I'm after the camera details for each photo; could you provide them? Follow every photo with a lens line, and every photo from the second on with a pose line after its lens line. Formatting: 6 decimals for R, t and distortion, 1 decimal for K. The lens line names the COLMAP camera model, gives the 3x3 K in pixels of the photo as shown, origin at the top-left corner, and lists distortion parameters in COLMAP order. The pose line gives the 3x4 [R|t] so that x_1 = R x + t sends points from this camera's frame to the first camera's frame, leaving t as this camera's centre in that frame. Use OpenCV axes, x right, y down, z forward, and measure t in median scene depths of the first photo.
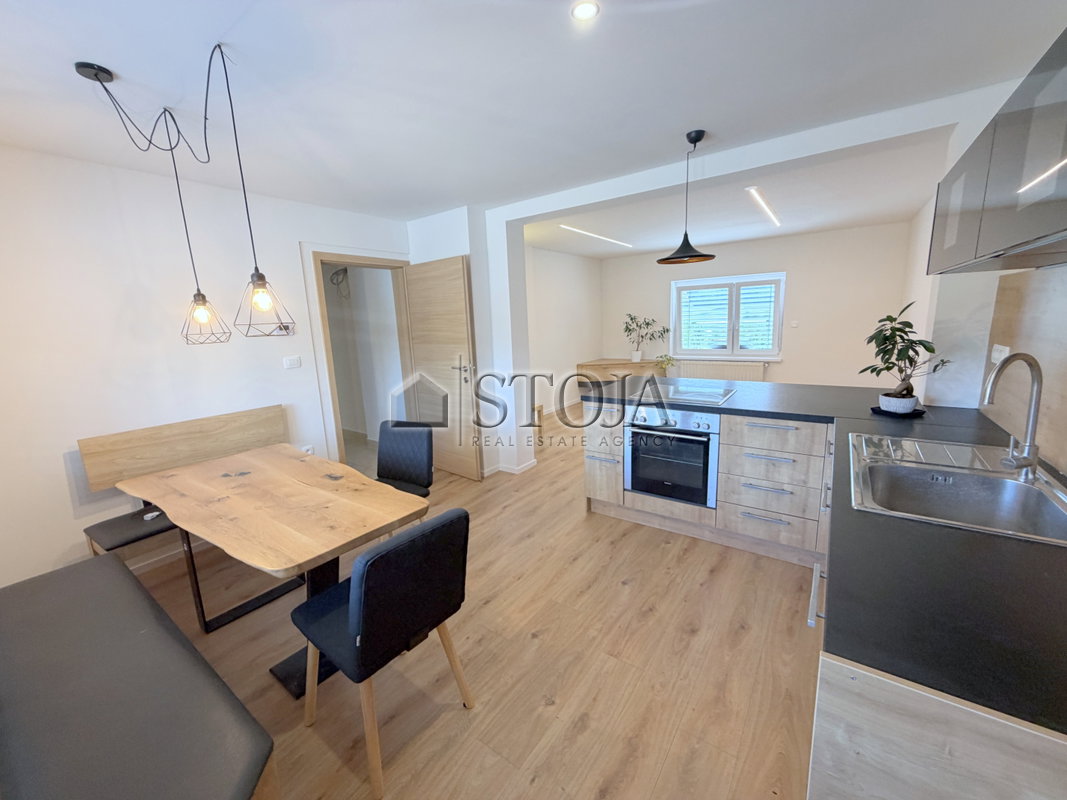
lens RADIAL K [[423.0, 0, 533.5], [0, 423.0, 400.0], [0, 0, 1]] dist [-0.000089, 0.000022]
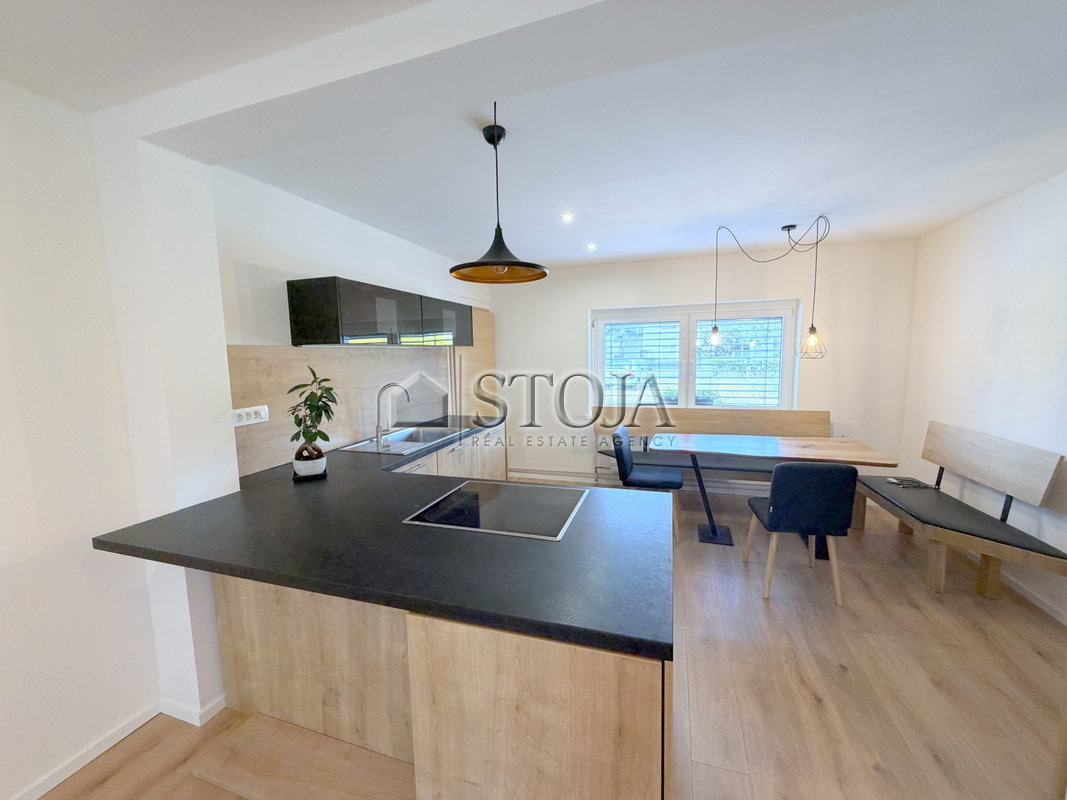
lens RADIAL K [[423.0, 0, 533.5], [0, 423.0, 400.0], [0, 0, 1]] dist [-0.000089, 0.000022]
pose [[-0.952291, 0.094069, -0.290331, 0.380850], [0.000793, 0.952071, 0.305875, -0.263041], [0.305189, 0.291052, -0.906724, 1.209905]]
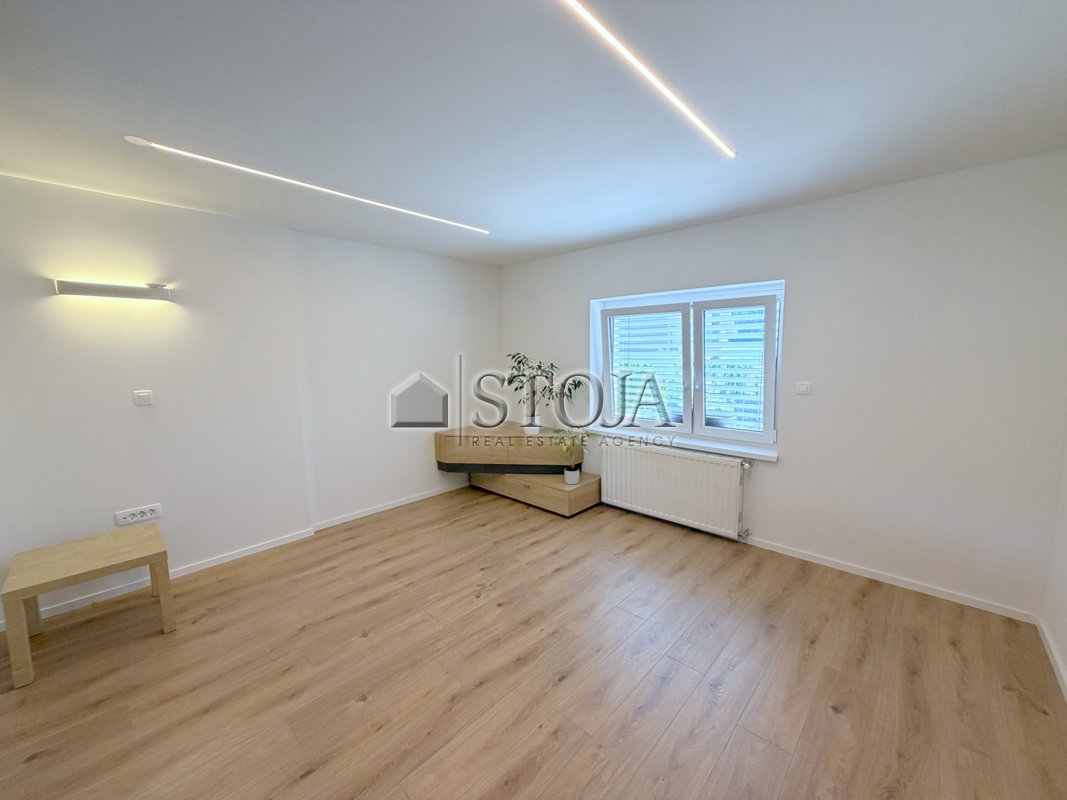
lens RADIAL K [[423.0, 0, 533.5], [0, 423.0, 400.0], [0, 0, 1]] dist [-0.000089, 0.000022]
pose [[0.988854, 0.051437, -0.139725, 0.459501], [-0.060650, 0.996200, -0.062502, -0.140876], [0.135979, 0.070280, 0.988216, 0.585906]]
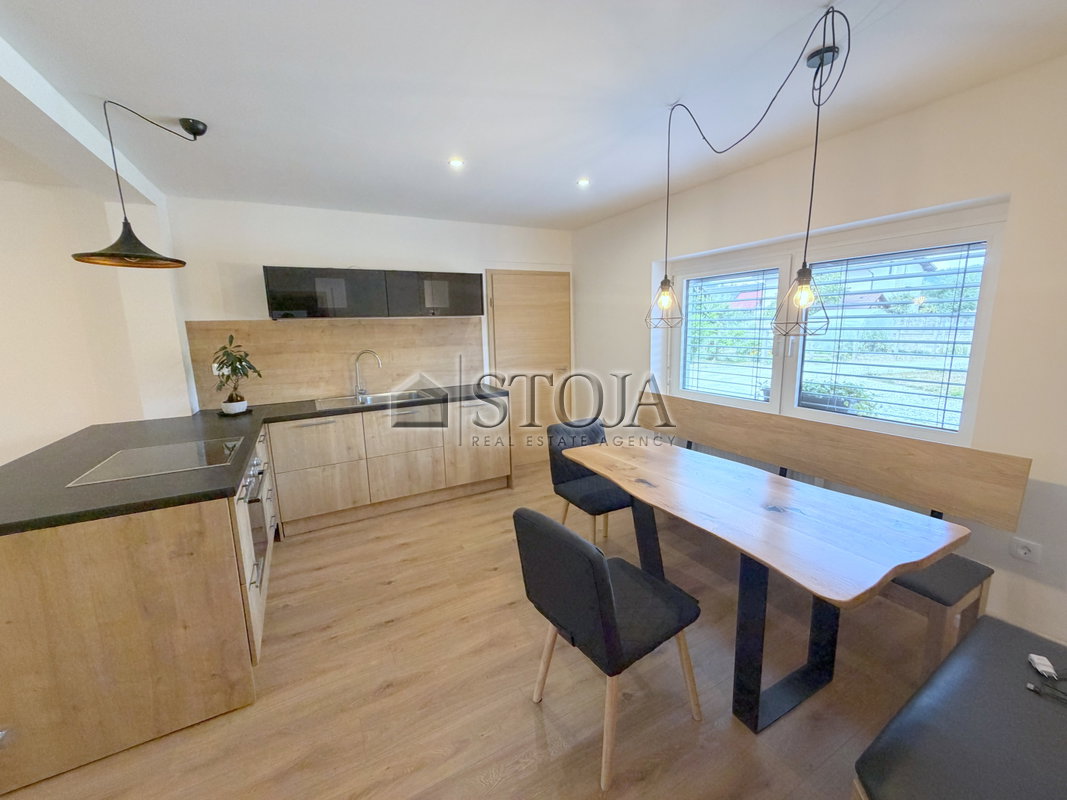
lens RADIAL K [[423.0, 0, 533.5], [0, 423.0, 400.0], [0, 0, 1]] dist [-0.000089, 0.000022]
pose [[-0.896691, -0.011566, 0.442506, -0.383359], [0.148370, 0.933980, 0.325067, -0.191998], [-0.417051, 0.357139, -0.835775, 1.052704]]
